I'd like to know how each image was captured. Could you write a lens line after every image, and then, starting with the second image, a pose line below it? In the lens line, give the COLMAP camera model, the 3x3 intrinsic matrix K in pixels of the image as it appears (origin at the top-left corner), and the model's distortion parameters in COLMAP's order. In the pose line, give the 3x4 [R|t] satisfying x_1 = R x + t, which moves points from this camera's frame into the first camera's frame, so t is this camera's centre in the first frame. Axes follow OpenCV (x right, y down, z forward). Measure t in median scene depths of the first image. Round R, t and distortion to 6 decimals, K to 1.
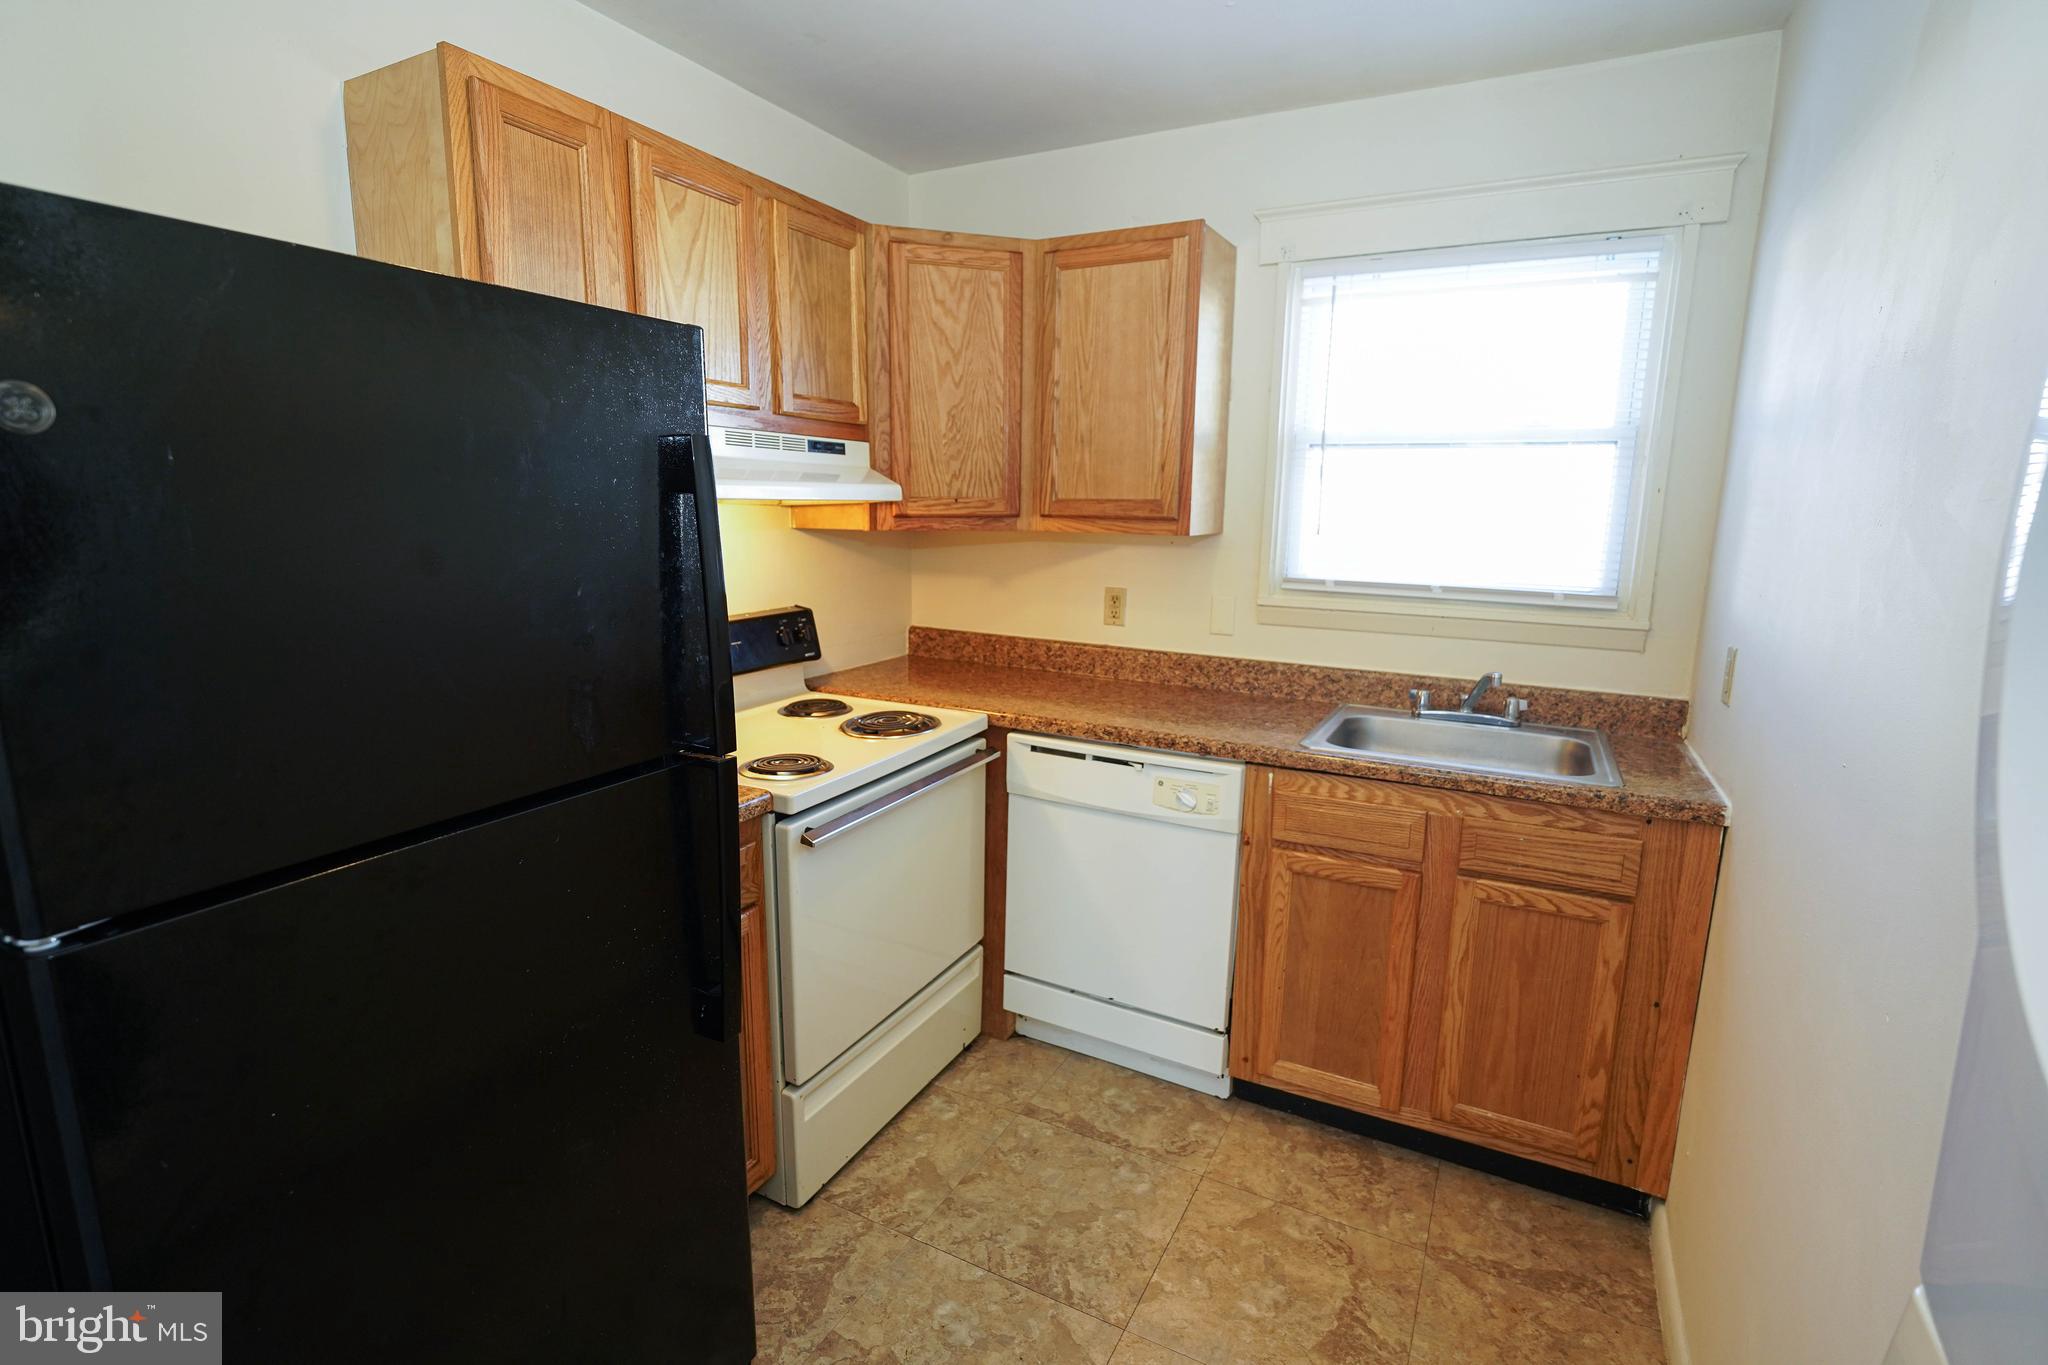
lens RADIAL K [[953.8, 0, 1007.5], [0, 953.8, 678.5], [0, 0, 1]] dist [-0.010970, -0.000370]
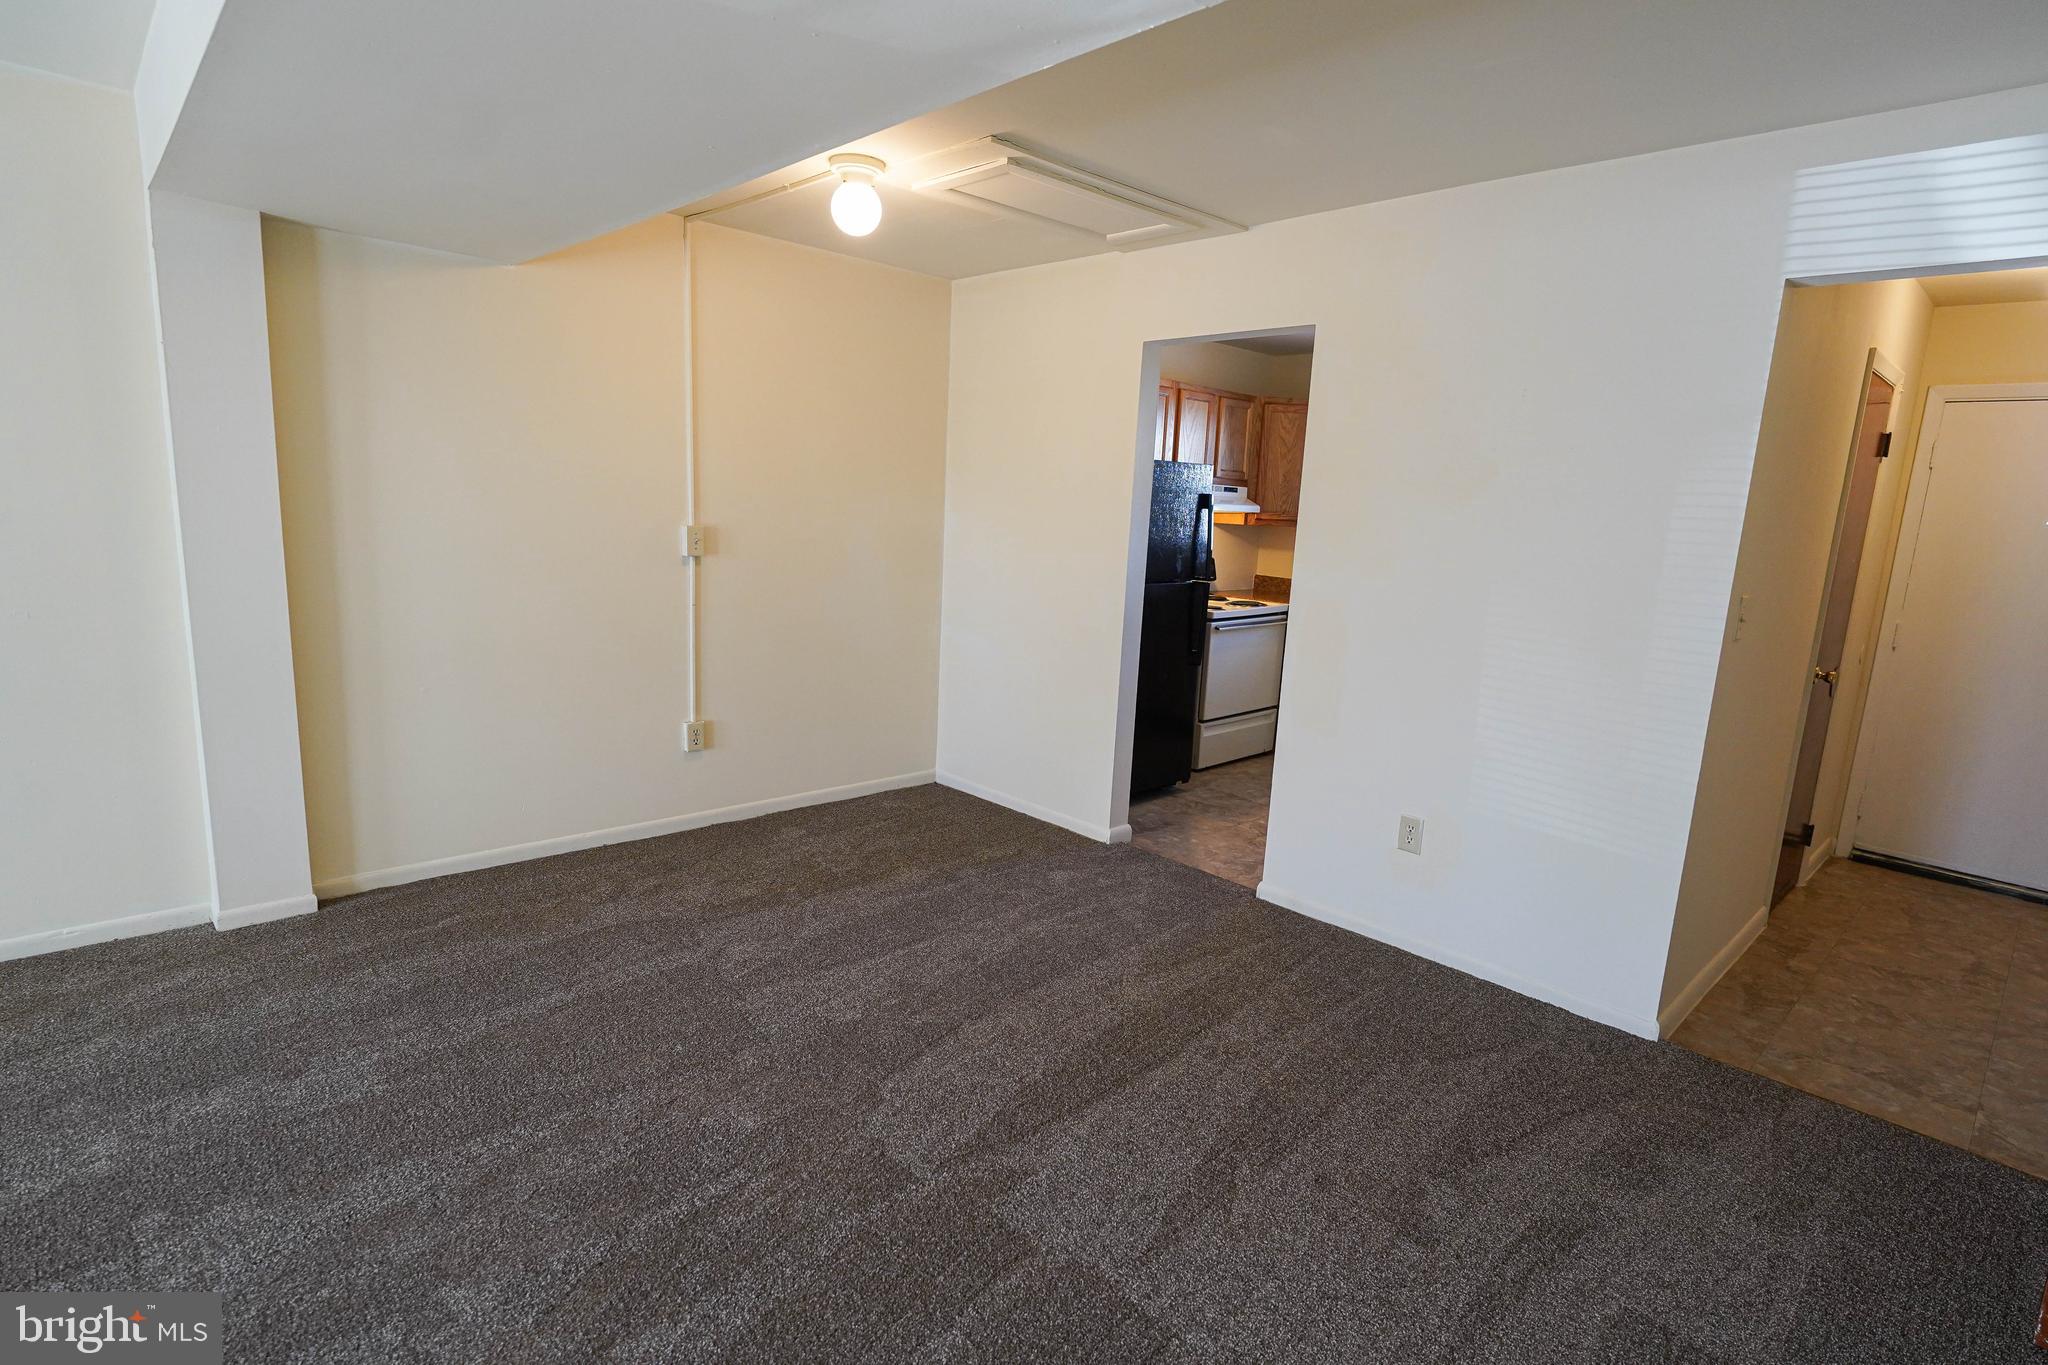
lens RADIAL K [[1021.0, 0, 1016.3], [0, 1021.0, 680.4], [0, 0, 1]] dist [-0.005392, -0.001124]
pose [[0.948733, 0.090322, -0.302899, 0.123796], [-0.096551, 0.995312, -0.005621, 0.307503], [0.300971, 0.034578, 0.953006, -1.616632]]
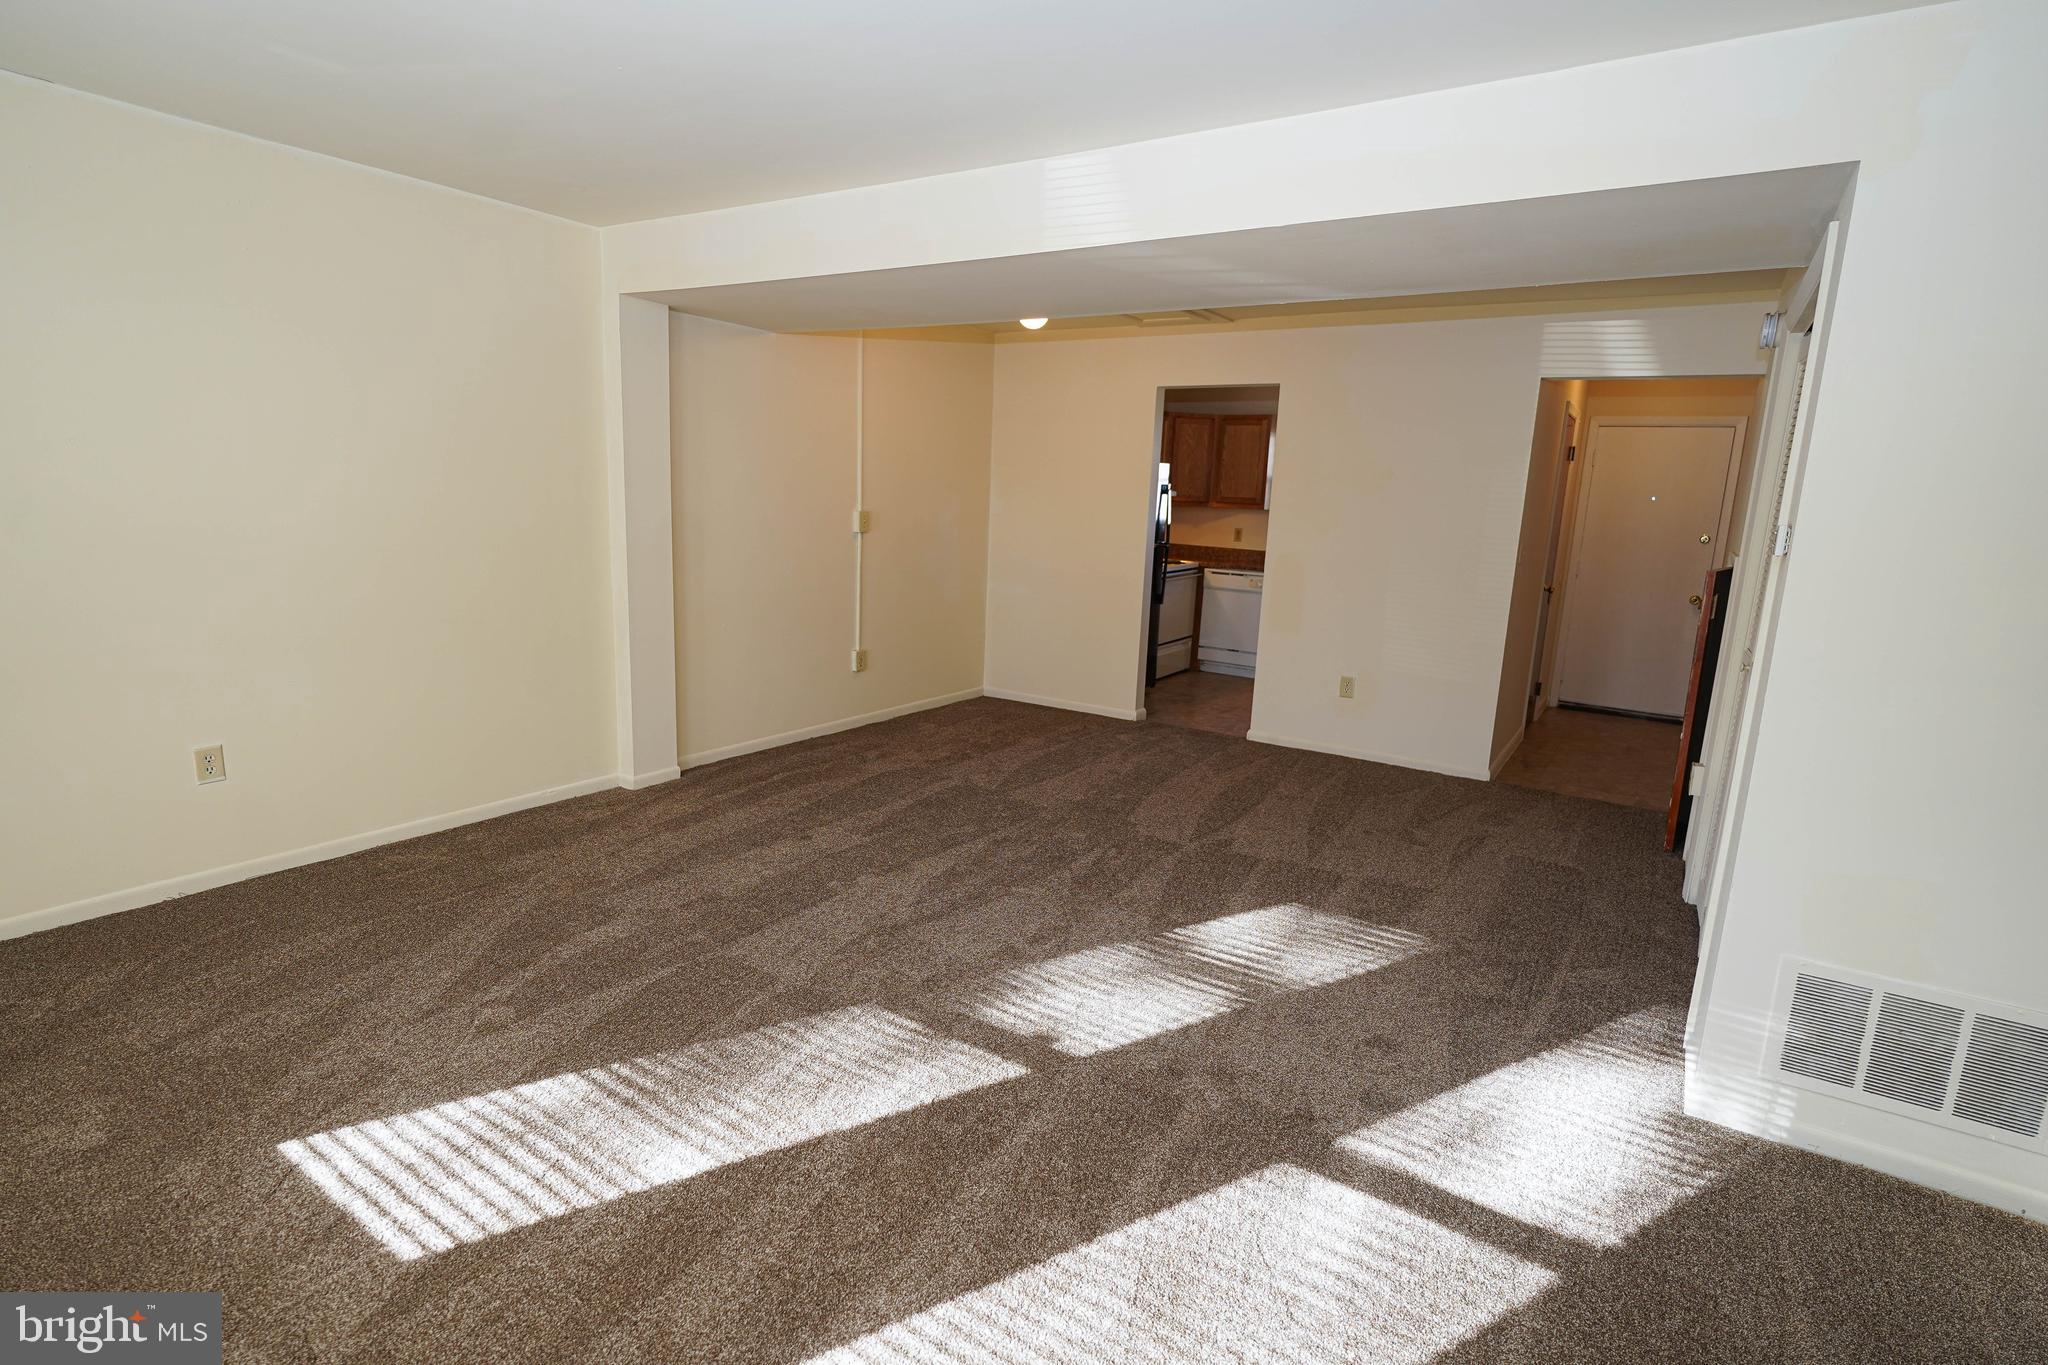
lens RADIAL K [[1021.0, 0, 1008.5], [0, 1021.0, 677.0], [0, 0, 1]] dist [-0.005392, -0.001124]
pose [[0.995923, 0.045232, -0.078048, -0.385829], [-0.045858, 0.998928, -0.006250, 0.491602], [0.077682, 0.009803, 0.996930, -2.574788]]
